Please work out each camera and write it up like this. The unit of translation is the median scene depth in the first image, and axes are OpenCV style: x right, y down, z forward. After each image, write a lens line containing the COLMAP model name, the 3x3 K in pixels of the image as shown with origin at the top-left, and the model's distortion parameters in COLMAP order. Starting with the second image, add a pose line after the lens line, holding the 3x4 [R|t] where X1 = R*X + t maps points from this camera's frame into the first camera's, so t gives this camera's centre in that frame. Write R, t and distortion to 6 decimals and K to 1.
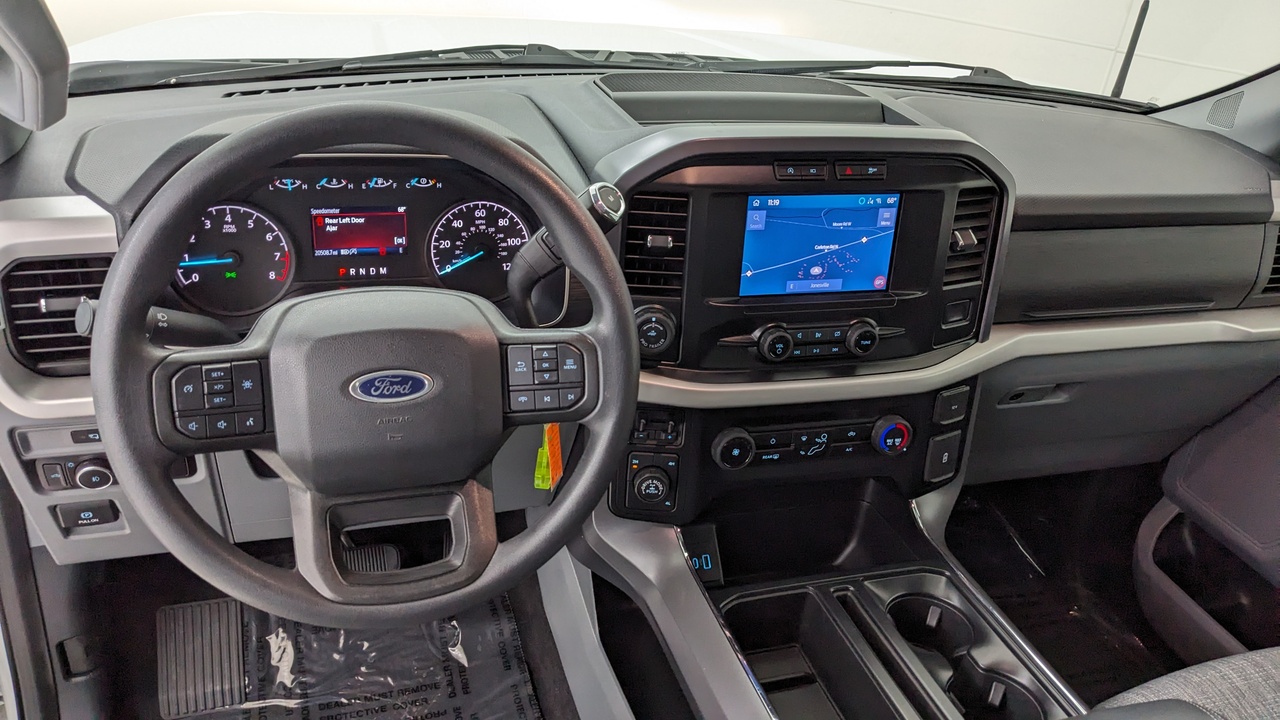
lens RADIAL K [[946.0, 0, 640.1], [0, 946.0, 367.7], [0, 0, 1]] dist [0.002738, -0.024202]
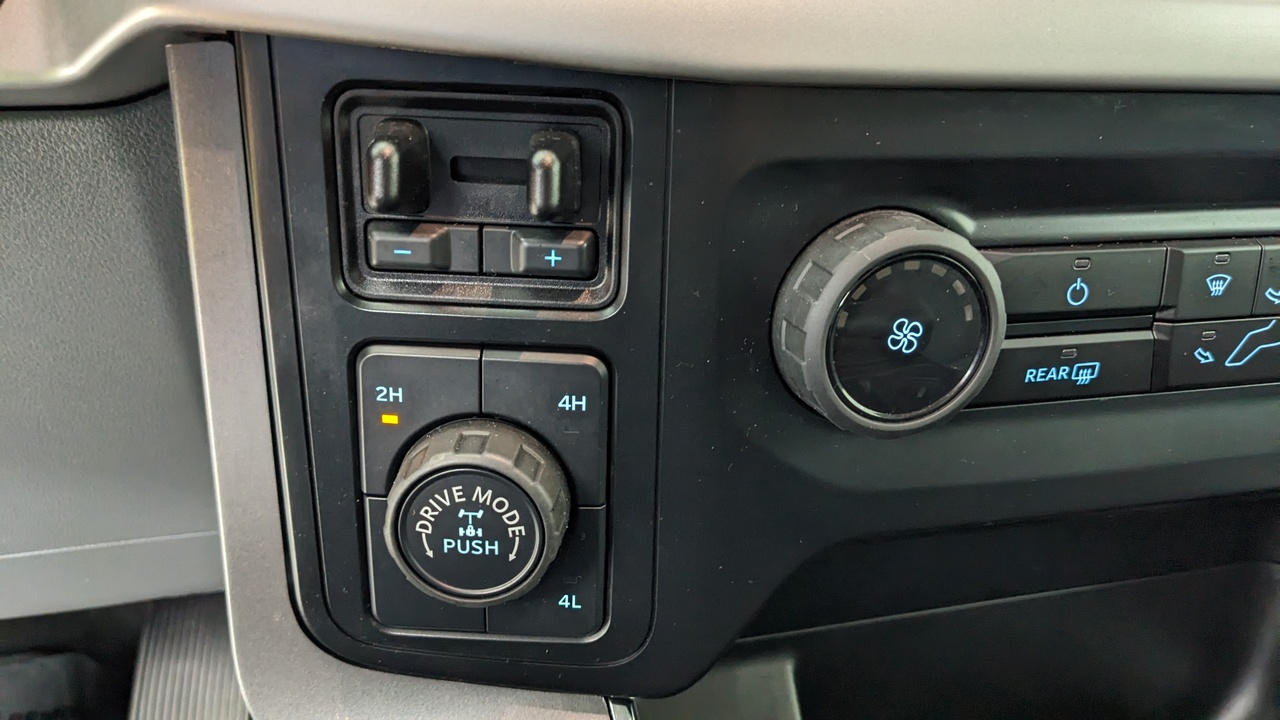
lens RADIAL K [[946.0, 0, 630.5], [0, 946.0, 360.4], [0, 0, 1]] dist [0.002738, -0.024202]
pose [[0.997393, -0.018514, -0.069752, 0.057153], [0.015453, 0.998904, -0.044171, 0.098223], [0.070493, 0.042978, 0.996586, 0.777955]]
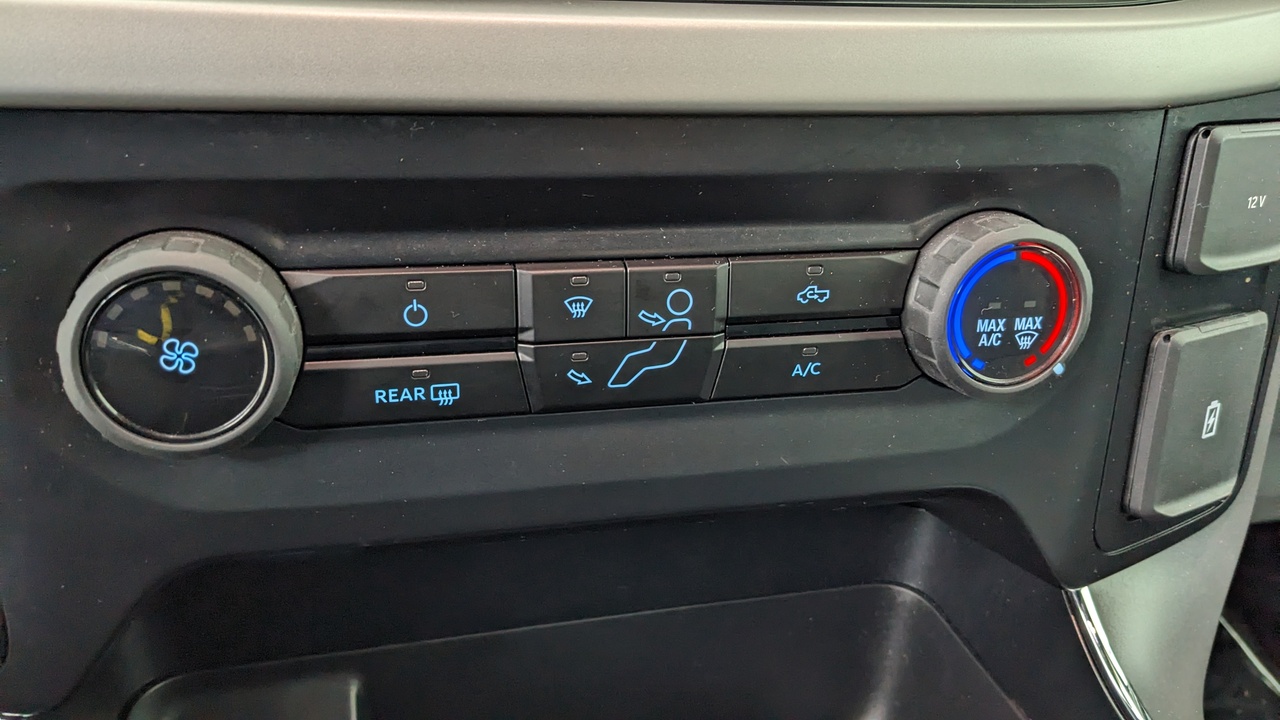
lens RADIAL K [[946.0, 0, 644.5], [0, 946.0, 362.7], [0, 0, 1]] dist [0.002738, -0.024202]
pose [[0.998397, -0.013101, -0.055061, 0.198148], [0.010021, 0.998389, -0.055854, 0.098555], [0.055704, 0.055213, 0.996920, 0.786696]]
